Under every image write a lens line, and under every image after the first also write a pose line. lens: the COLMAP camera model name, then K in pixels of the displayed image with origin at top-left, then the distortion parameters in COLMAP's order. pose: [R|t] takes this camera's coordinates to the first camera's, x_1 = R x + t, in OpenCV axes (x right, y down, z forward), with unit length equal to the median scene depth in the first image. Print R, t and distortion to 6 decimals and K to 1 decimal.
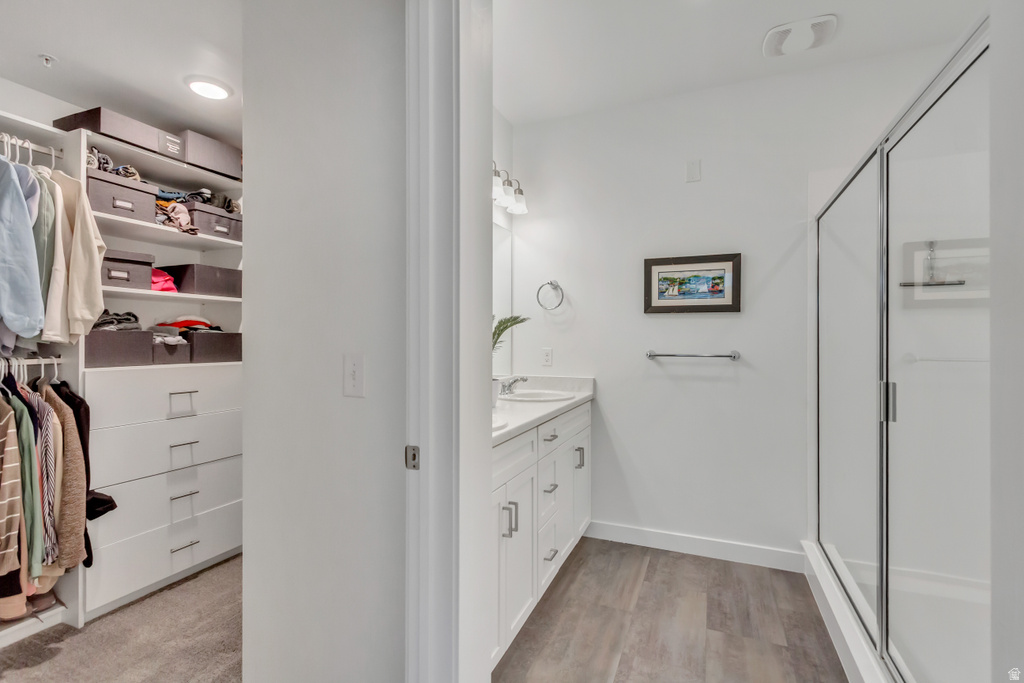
lens RADIAL K [[470.4, 0, 513.2], [0, 470.4, 339.0], [0, 0, 1]] dist [0.012109, -0.004424]
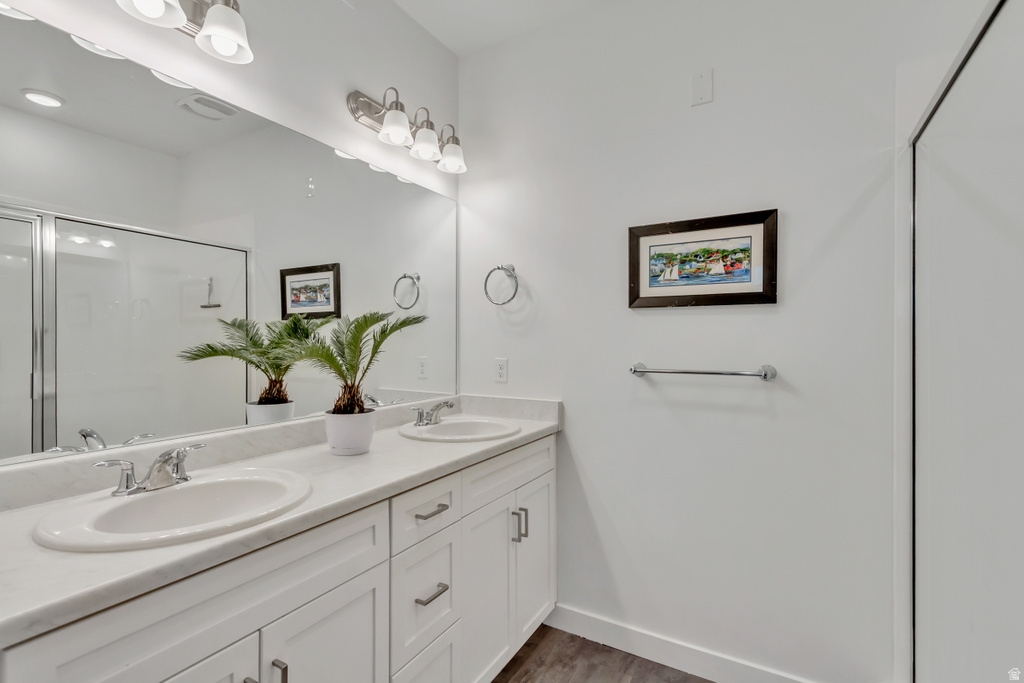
lens RADIAL K [[470.4, 0, 510.6], [0, 470.4, 343.0], [0, 0, 1]] dist [0.012109, -0.004424]
pose [[0.991329, -0.003057, -0.131369, 0.201793], [0.003993, 0.999968, 0.006868, -0.009912], [0.131344, -0.007333, 0.991310, 0.312926]]
